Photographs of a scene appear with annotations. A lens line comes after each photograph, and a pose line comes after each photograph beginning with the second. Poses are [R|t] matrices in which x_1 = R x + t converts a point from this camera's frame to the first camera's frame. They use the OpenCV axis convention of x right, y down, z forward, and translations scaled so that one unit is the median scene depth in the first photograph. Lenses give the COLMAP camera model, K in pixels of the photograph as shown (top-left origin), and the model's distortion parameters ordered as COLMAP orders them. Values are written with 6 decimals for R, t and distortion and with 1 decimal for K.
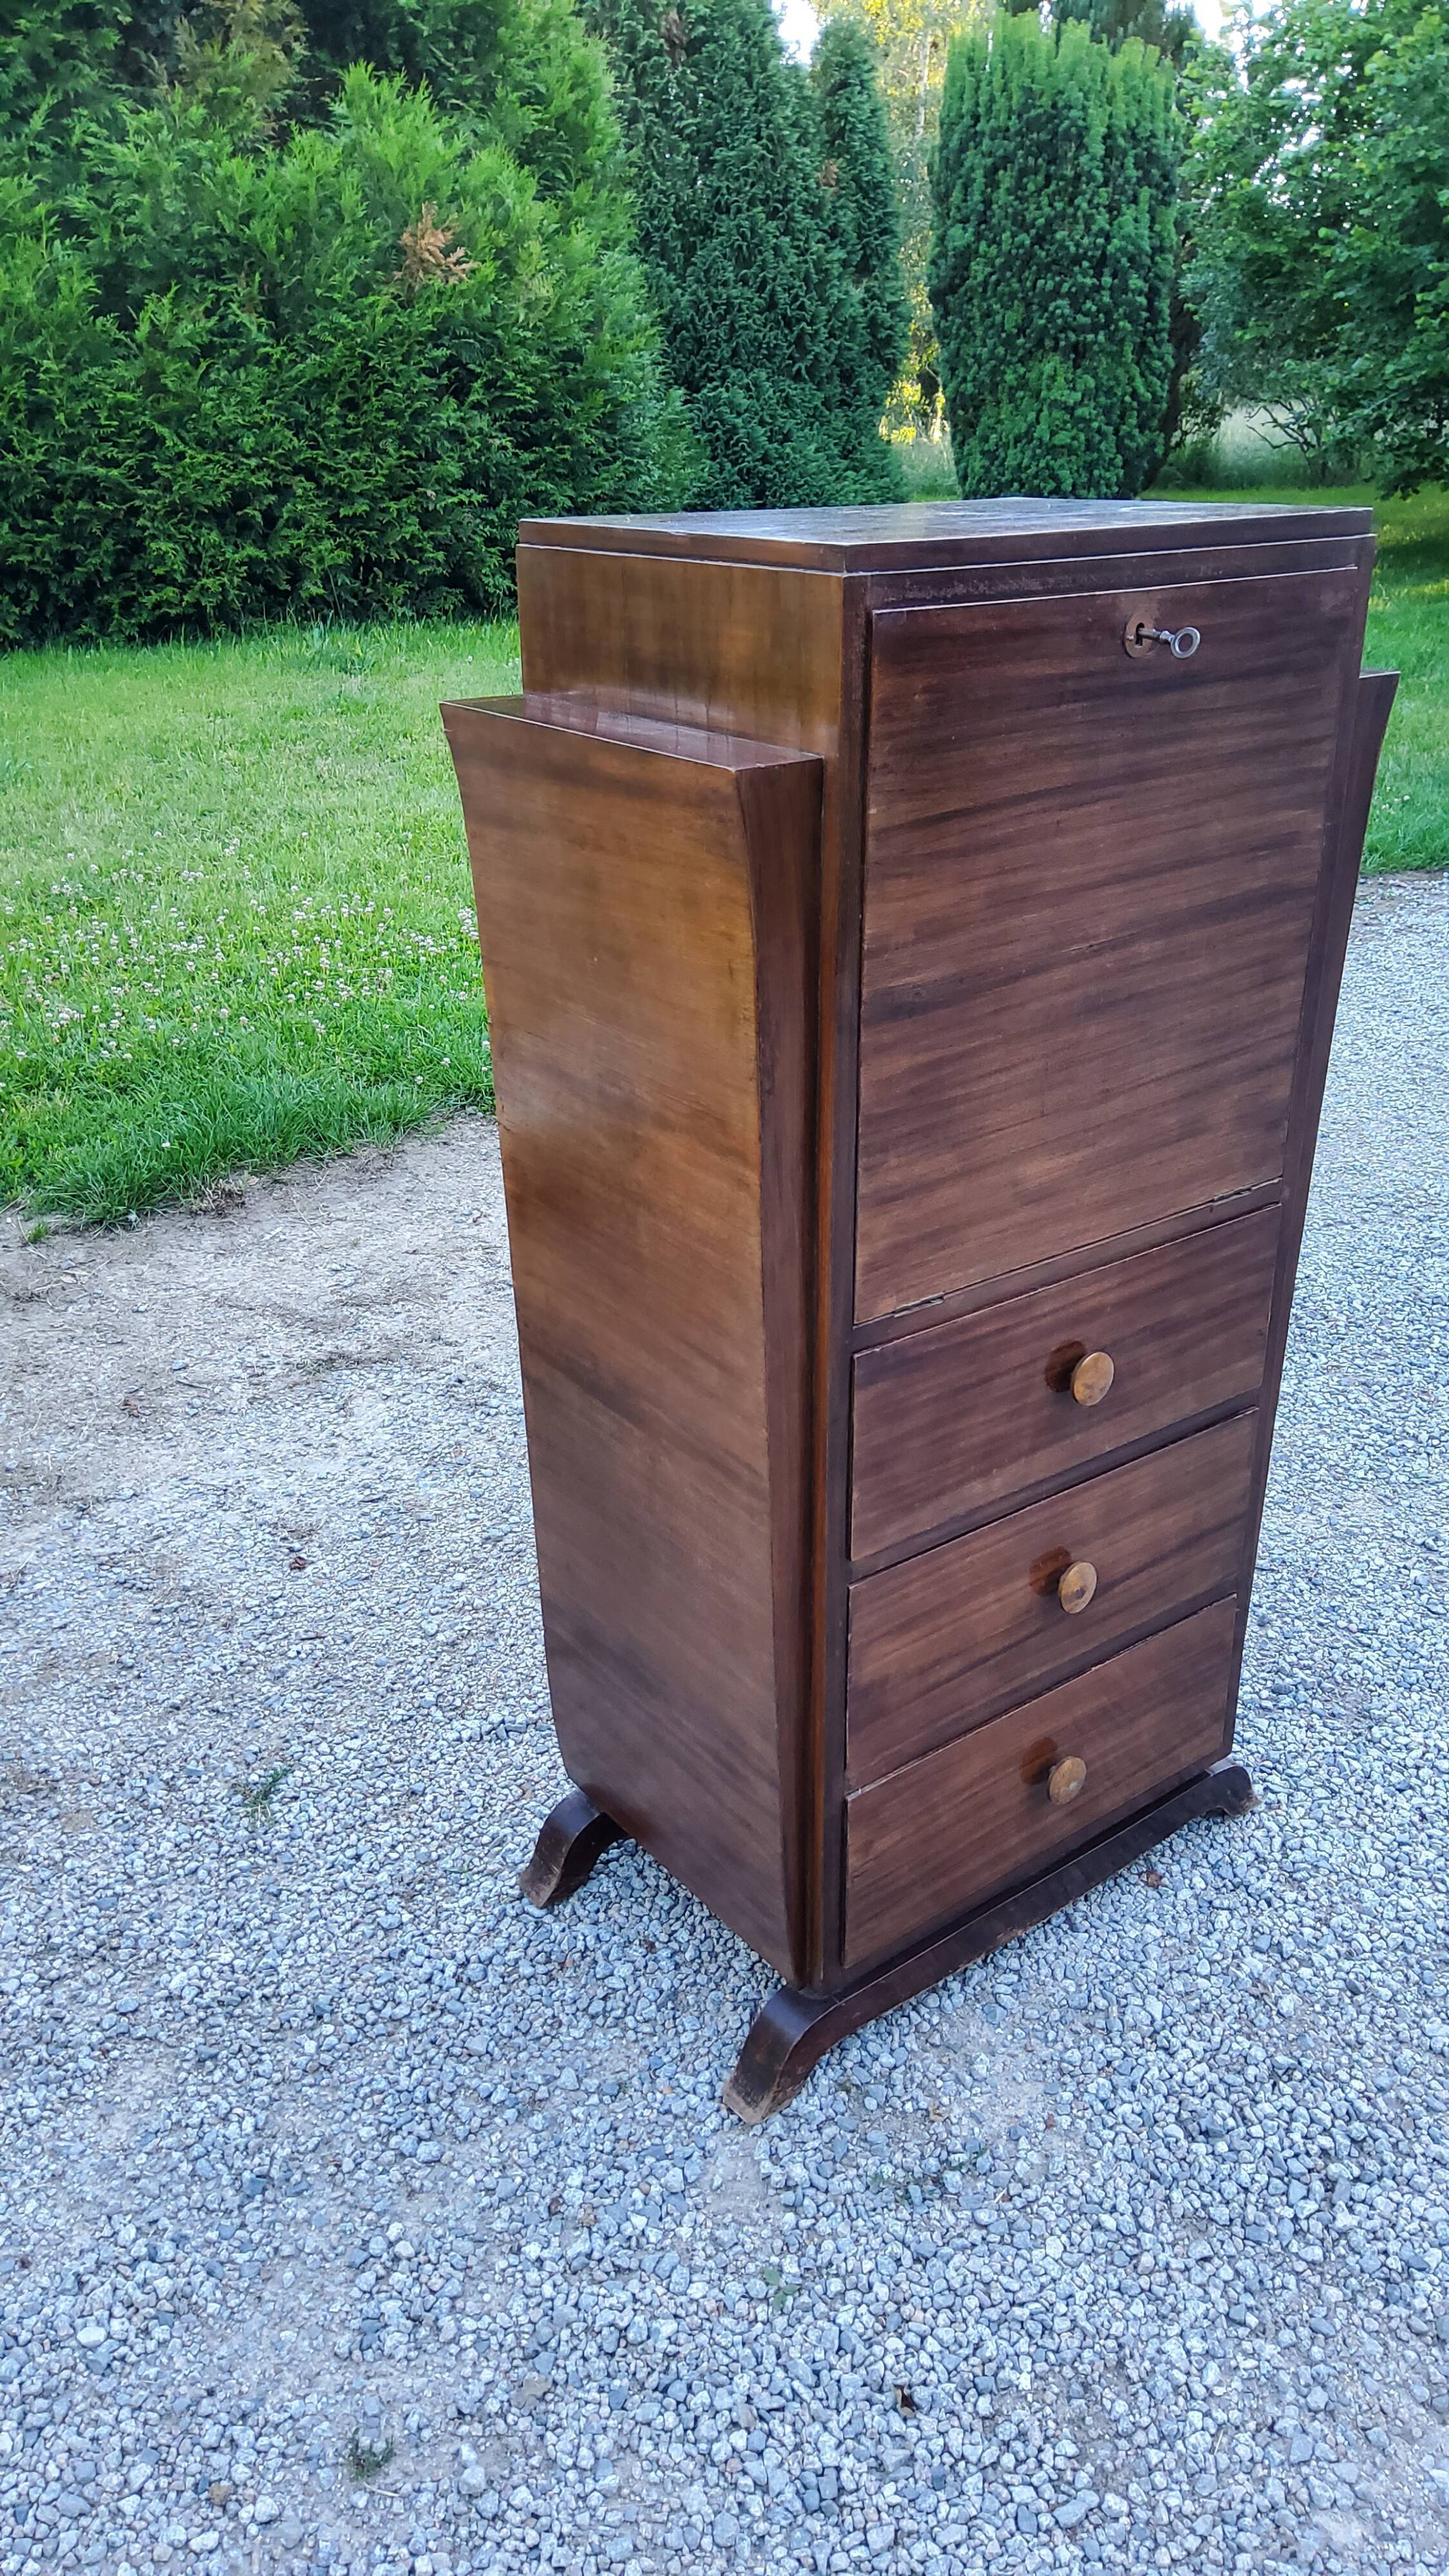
lens RADIAL K [[1879.1, 0, 724.5], [0, 1879.1, 1288.0], [0, 0, 1]] dist [0.072764, -0.111289]
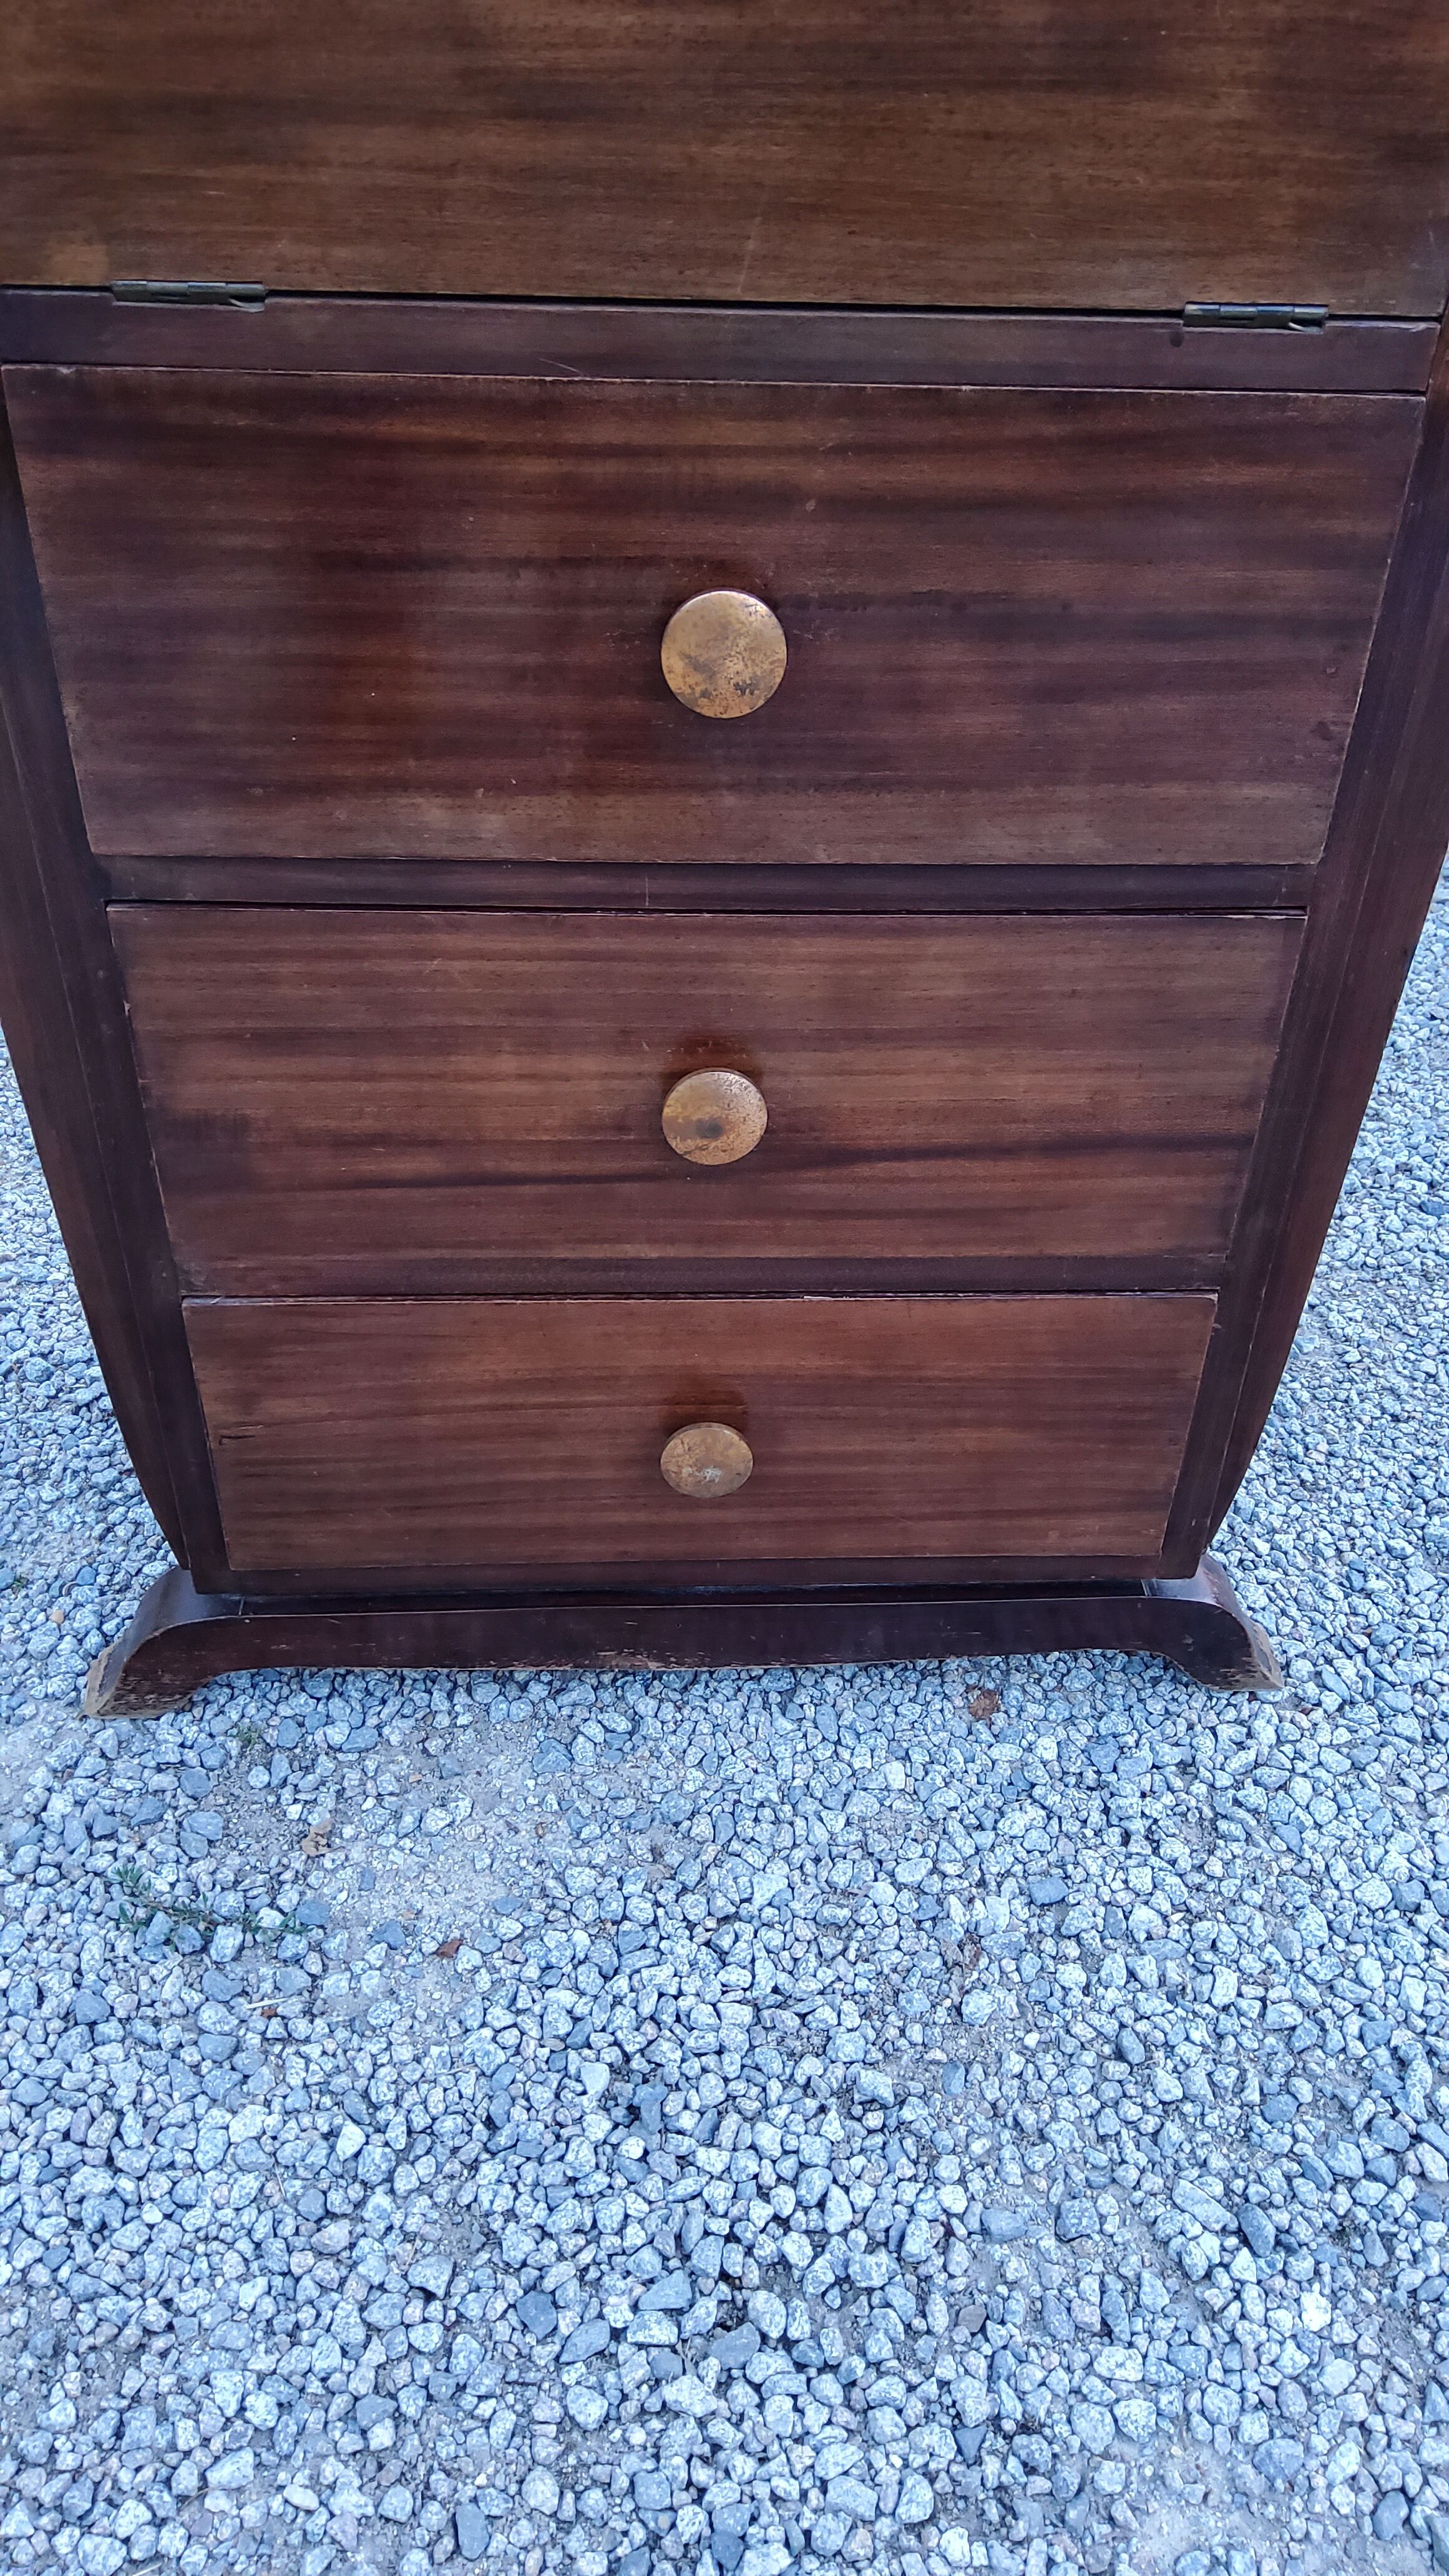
lens RADIAL K [[1909.7, 0, 731.6], [0, 1909.7, 1262.8], [0, 0, 1]] dist [0.082507, -0.130574]
pose [[0.826441, 0.371747, -0.422846, 0.427750], [-0.266329, 0.919812, 0.288124, 0.047250], [0.496048, -0.125501, 0.859177, 0.566347]]
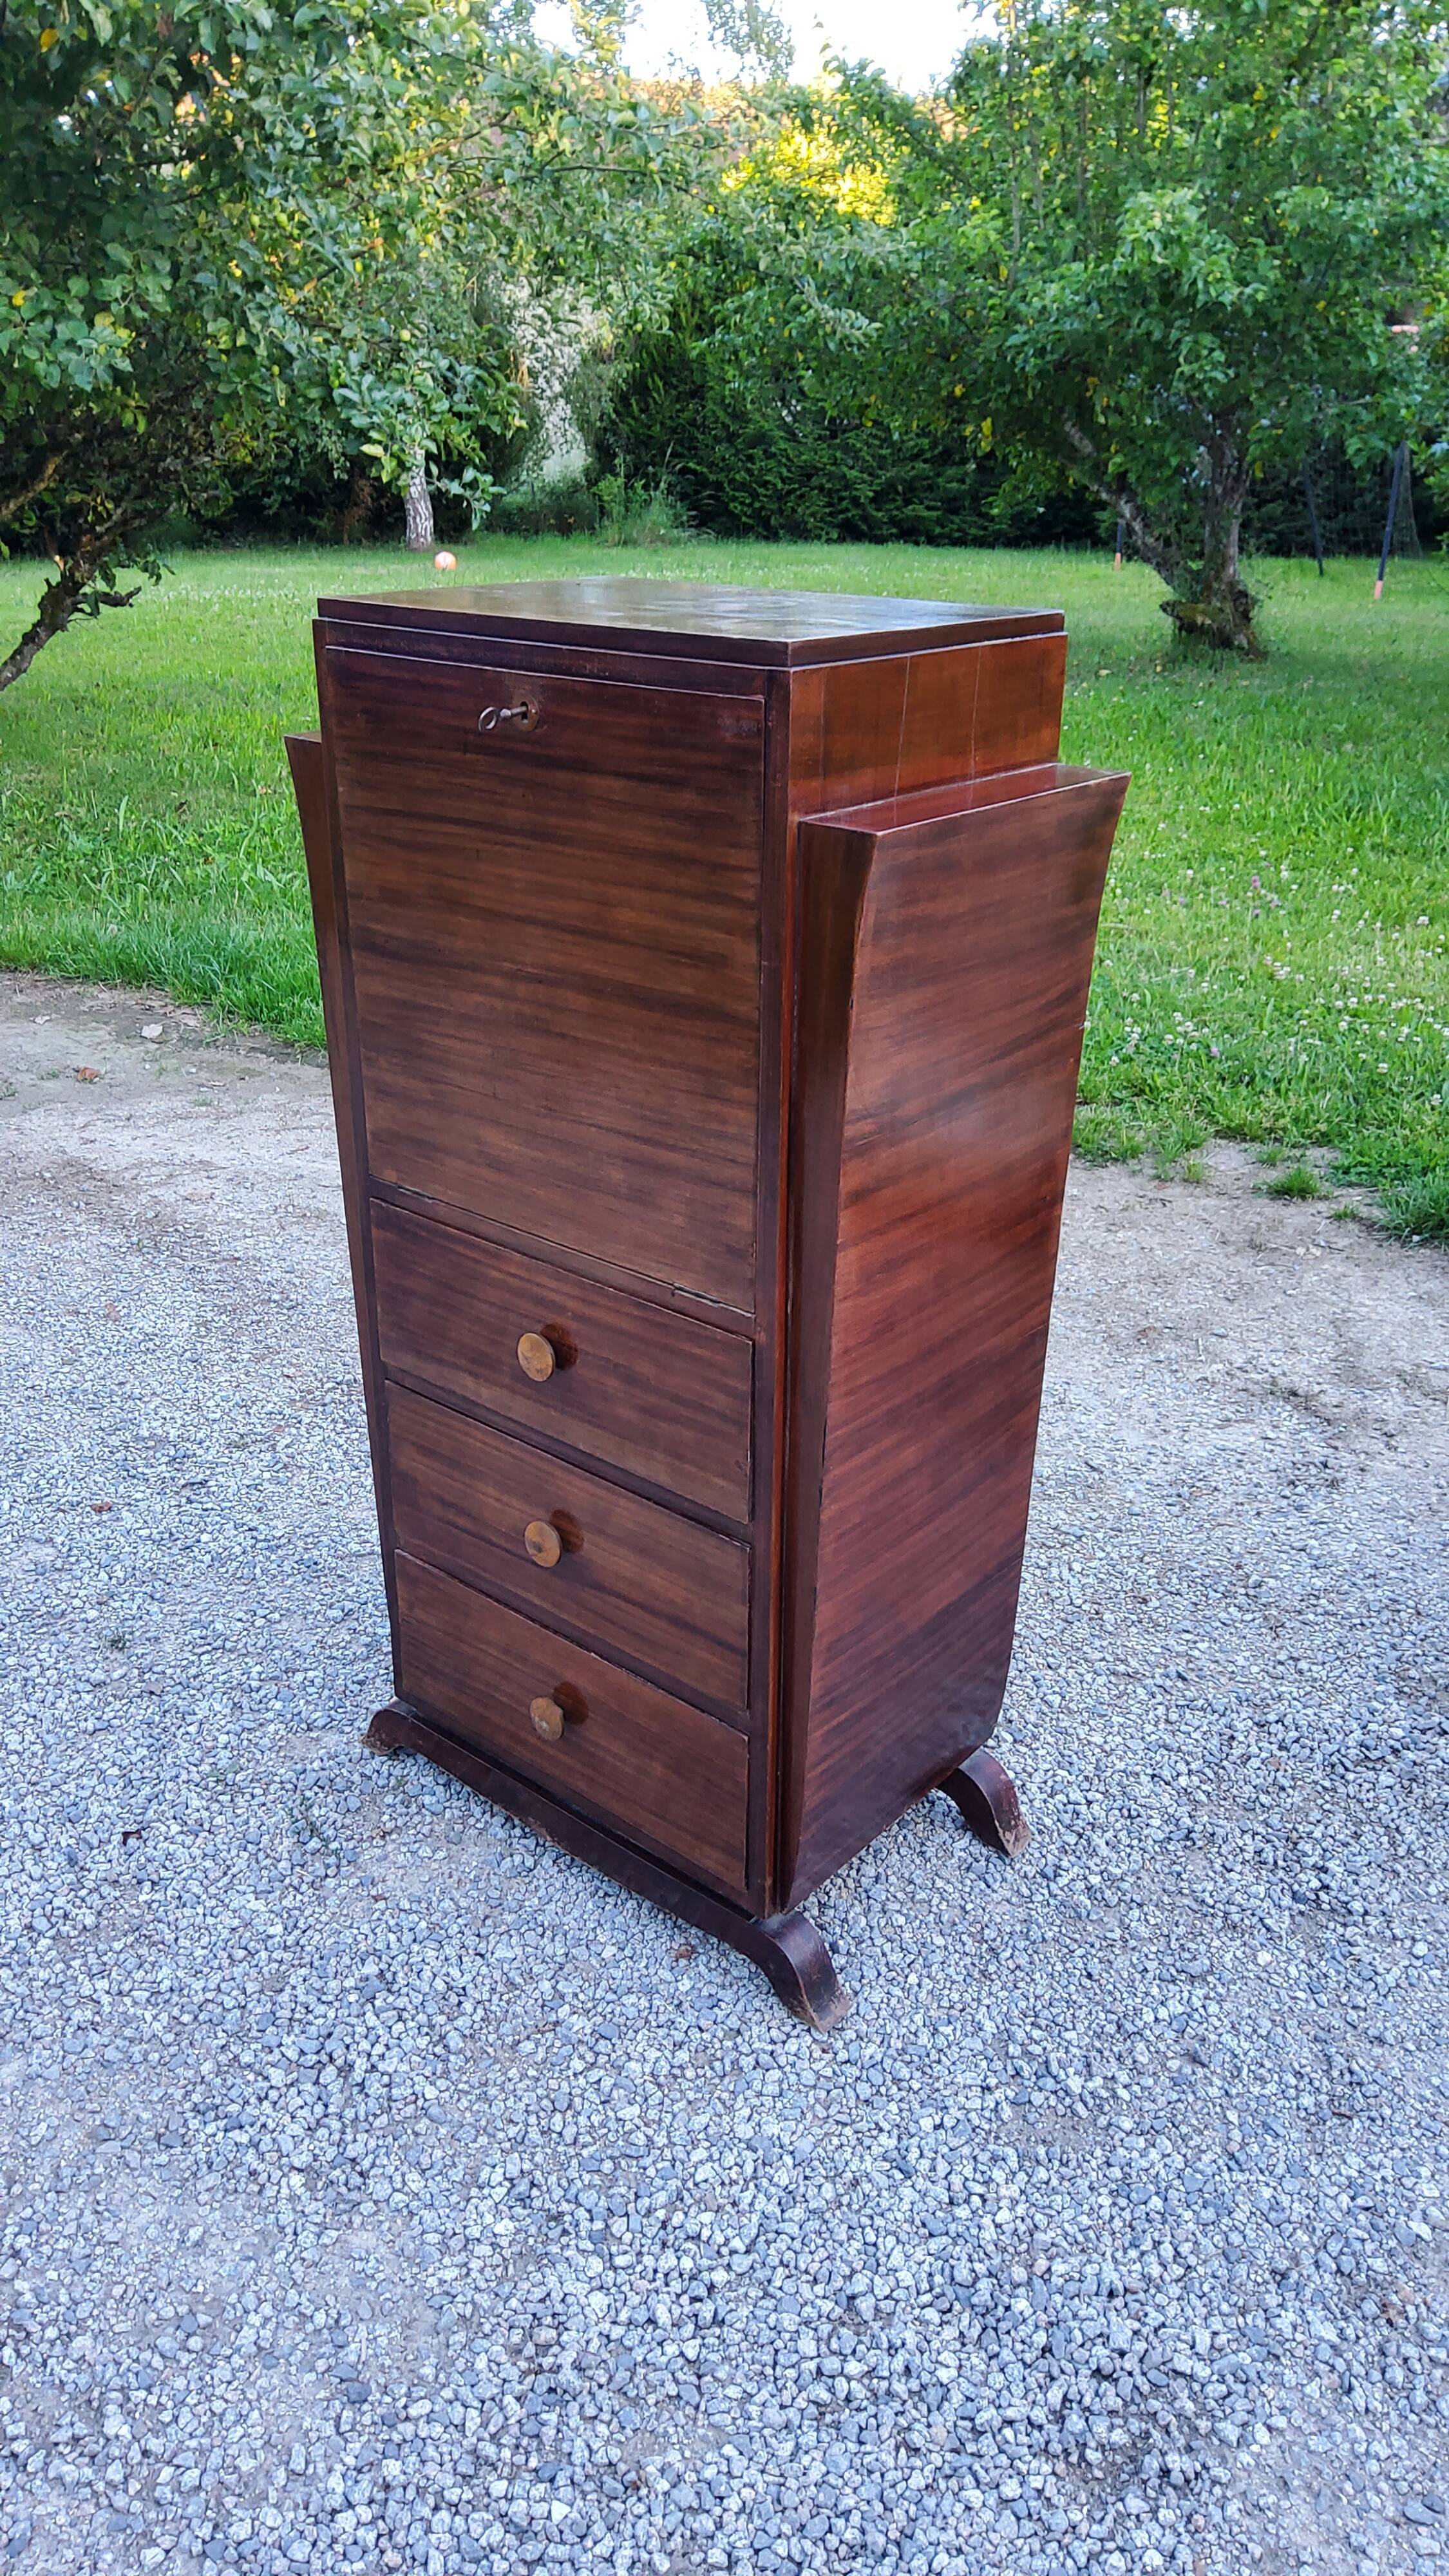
lens RADIAL K [[1888.8, 0, 775.1], [0, 1888.8, 1294.7], [0, 0, 1]] dist [0.122555, -0.218855]
pose [[0.235370, 0.412933, -0.879822, 1.174128], [-0.421230, 0.859155, 0.290546, -0.362909], [0.875880, 0.302222, 0.376159, 0.658651]]
